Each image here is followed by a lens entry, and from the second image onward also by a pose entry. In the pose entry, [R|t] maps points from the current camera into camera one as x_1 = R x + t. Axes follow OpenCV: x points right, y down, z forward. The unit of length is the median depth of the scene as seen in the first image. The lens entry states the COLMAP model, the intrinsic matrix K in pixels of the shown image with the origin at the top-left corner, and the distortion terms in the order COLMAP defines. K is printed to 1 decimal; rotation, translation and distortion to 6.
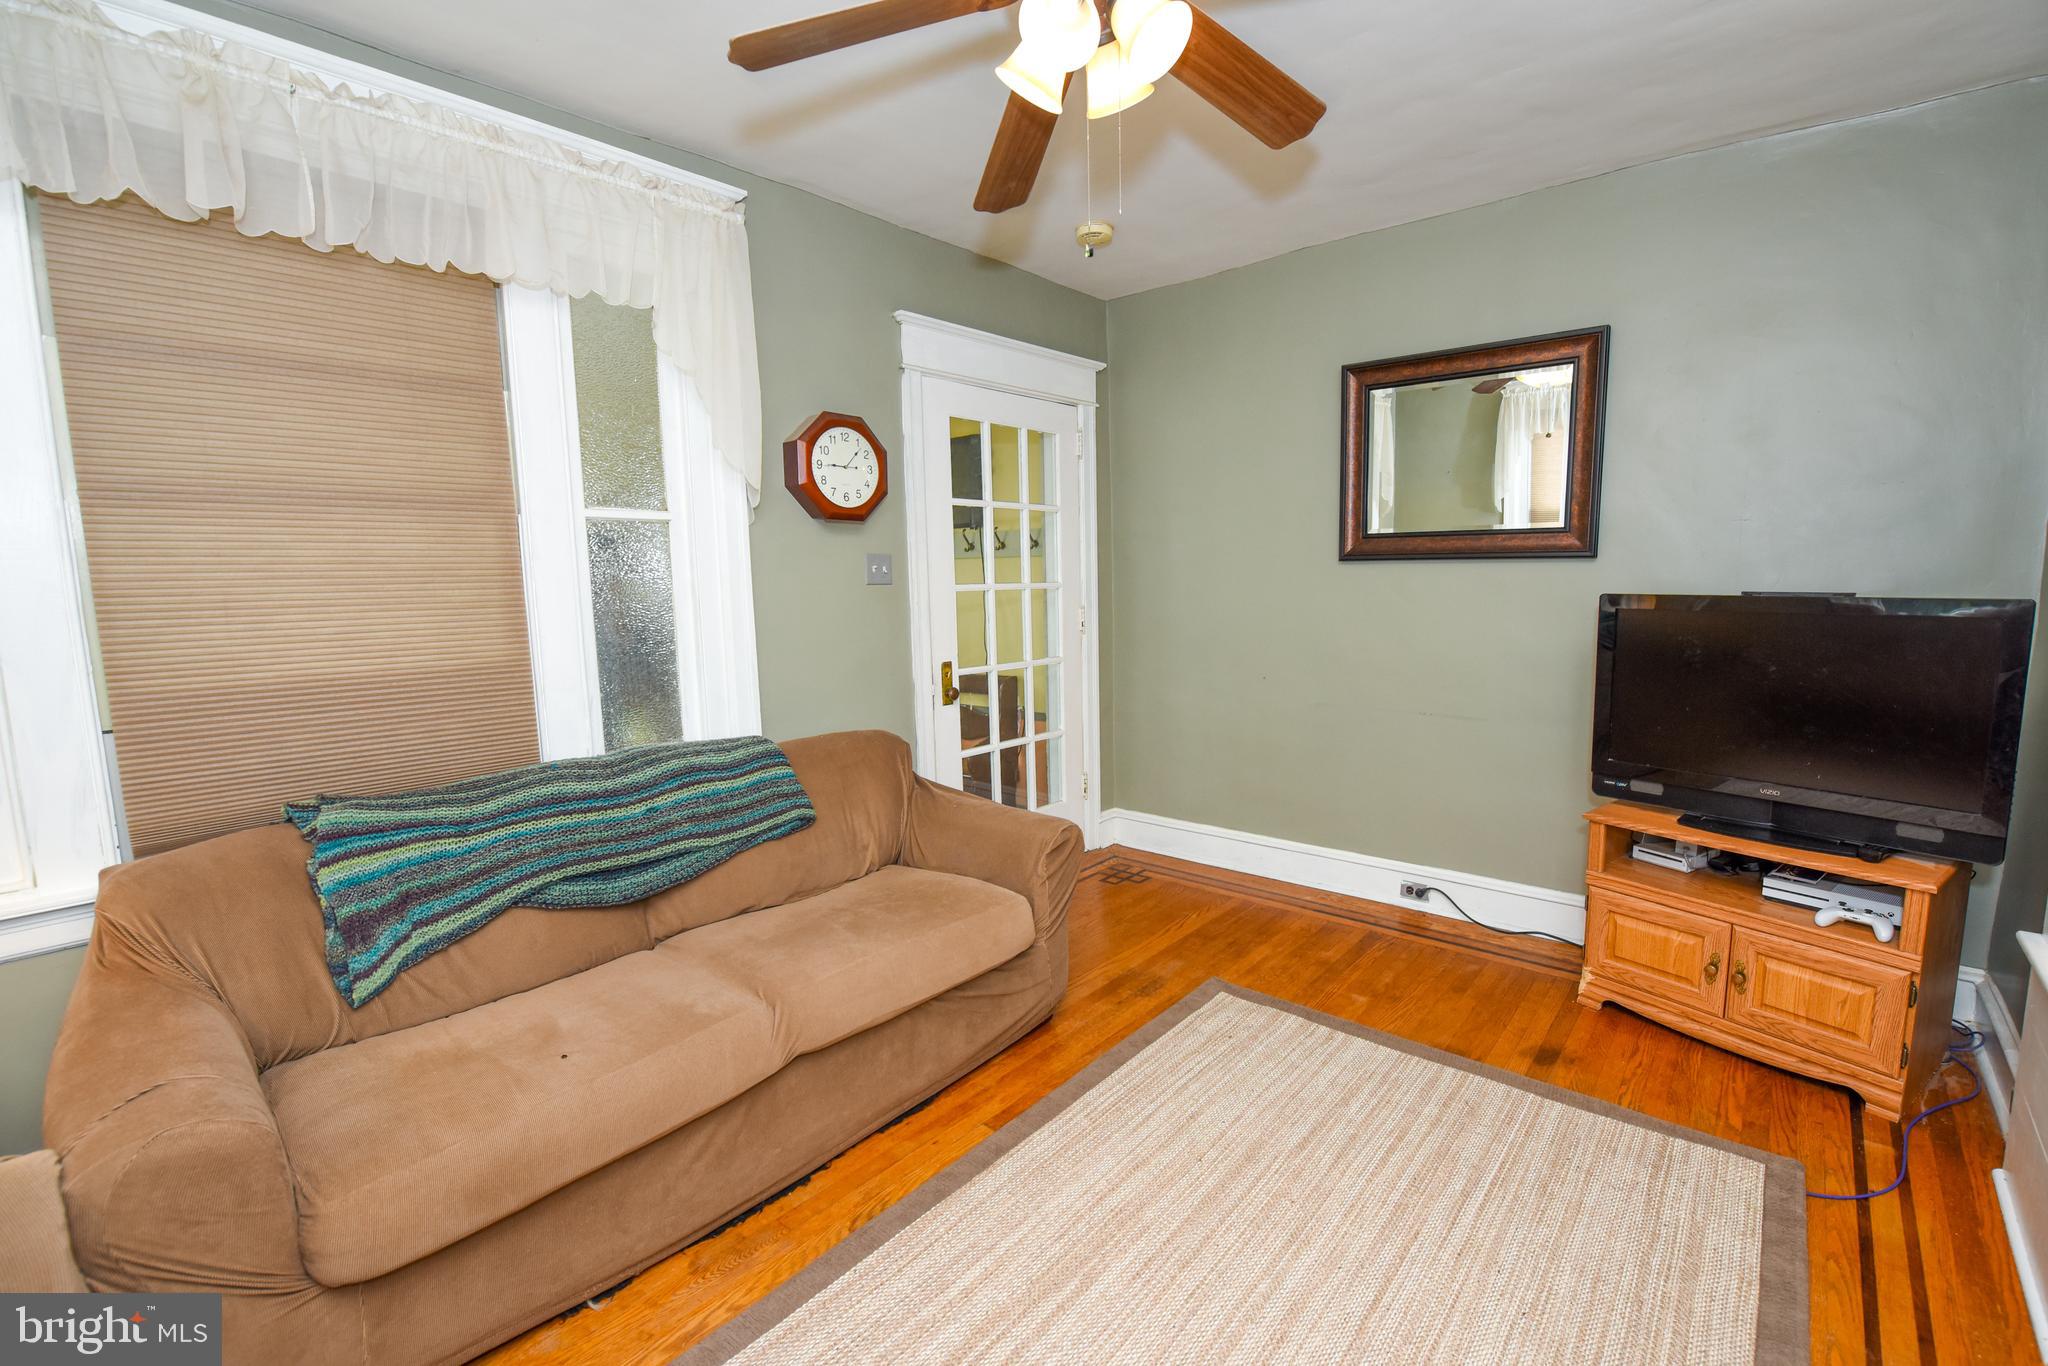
lens RADIAL K [[878.0, 0, 1059.0], [0, 878.0, 692.7], [0, 0, 1]] dist [-0.021029, -0.000673]
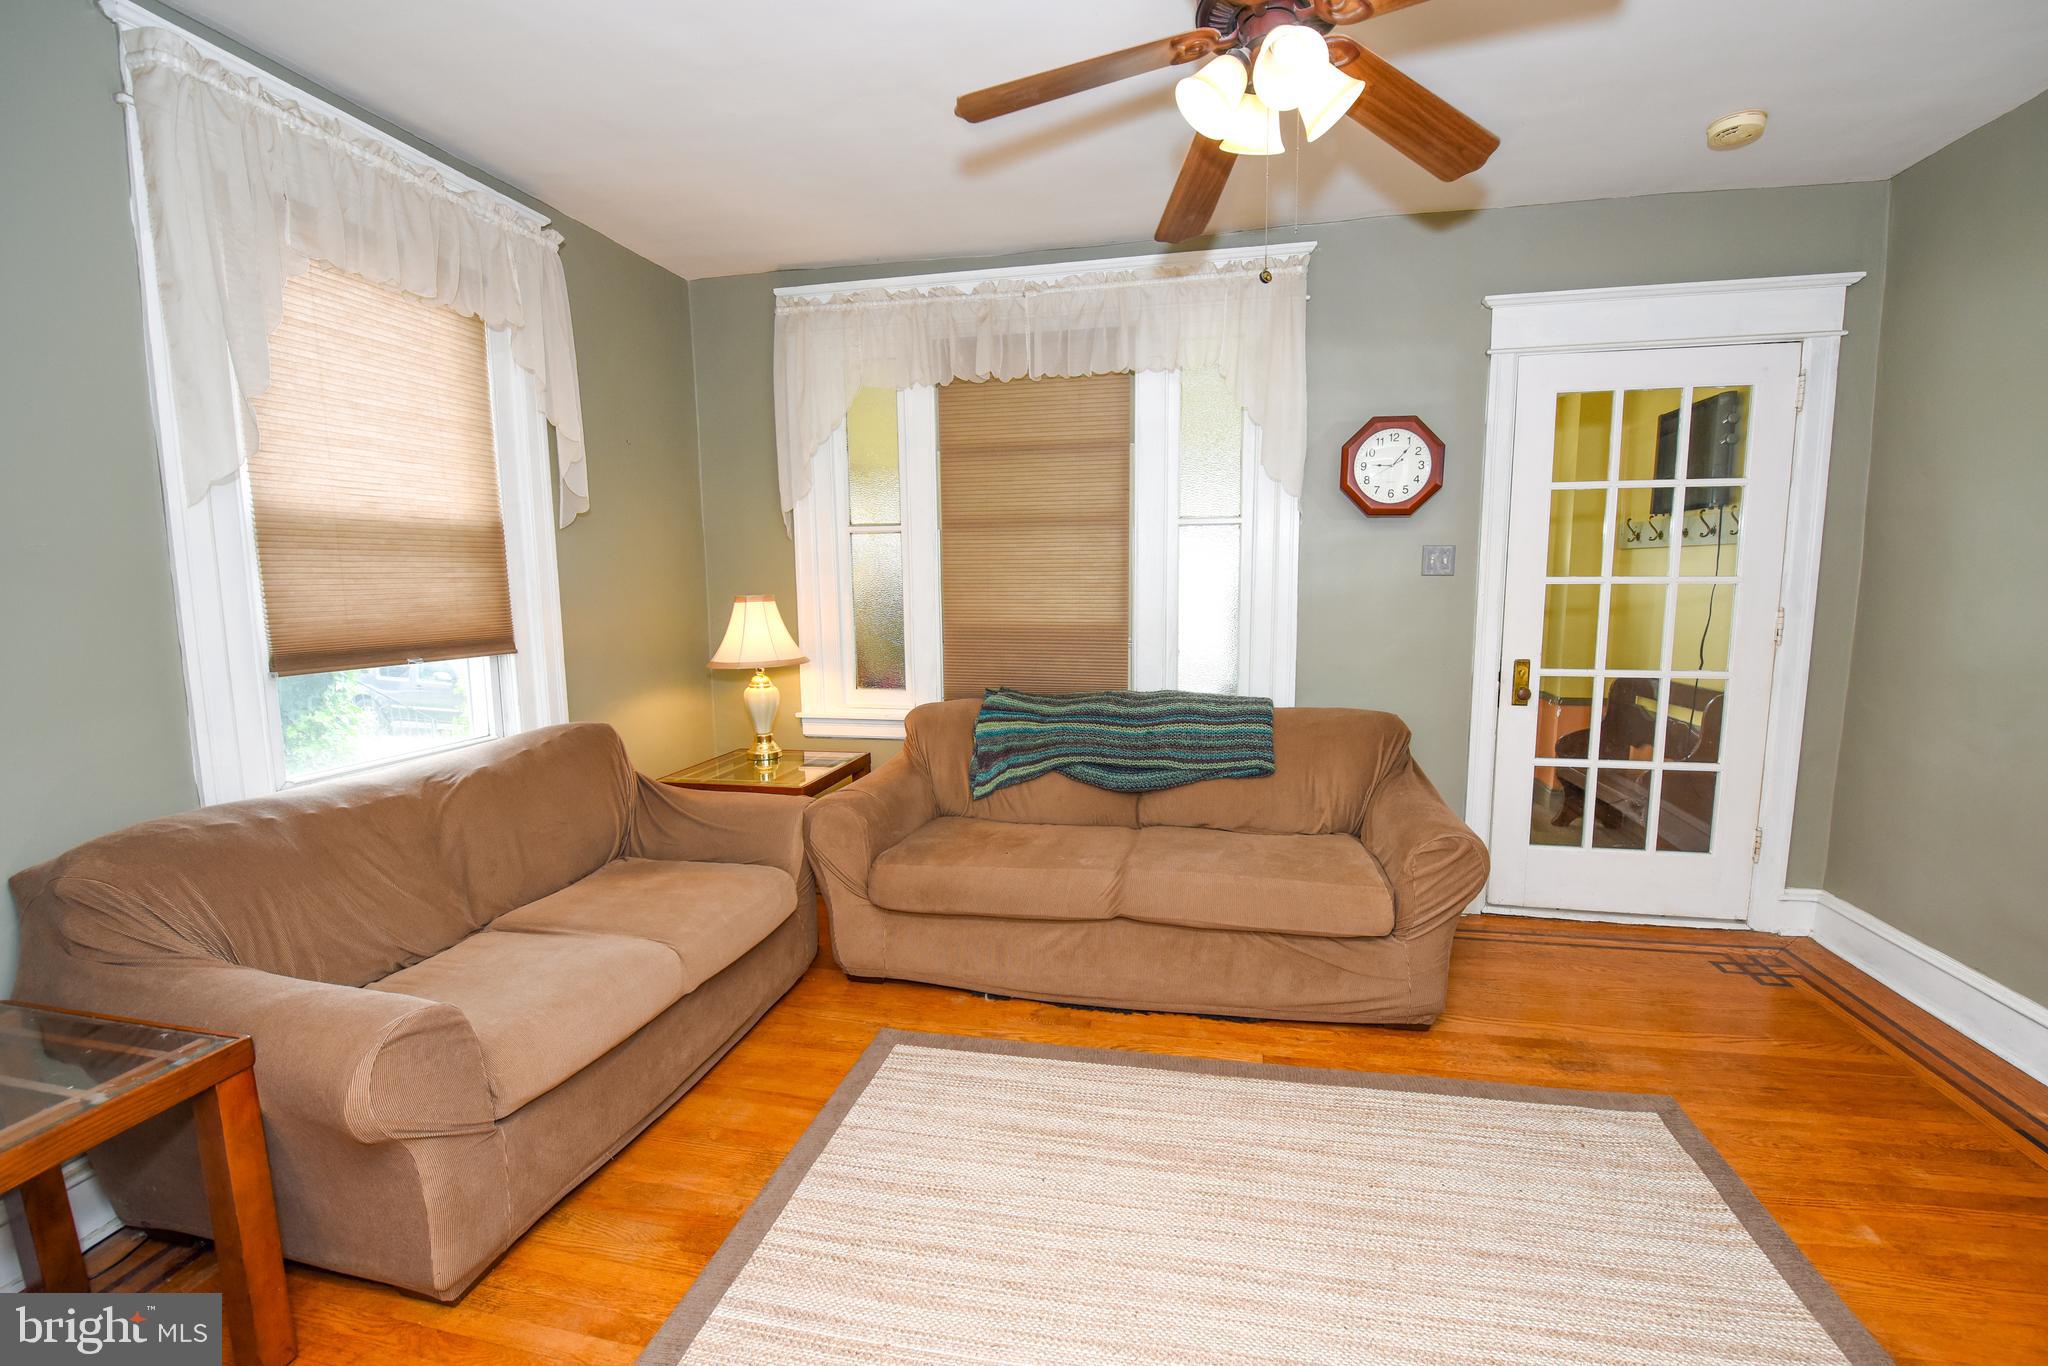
lens RADIAL K [[839.4, 0, 1044.4], [0, 839.4, 692.6], [0, 0, 1]] dist [-0.017403, -0.002027]
pose [[0.472190, 0.133259, -0.871366, 0.595640], [-0.114862, 0.989381, 0.089064, -0.030571], [0.873981, 0.058031, 0.482482, 0.184206]]
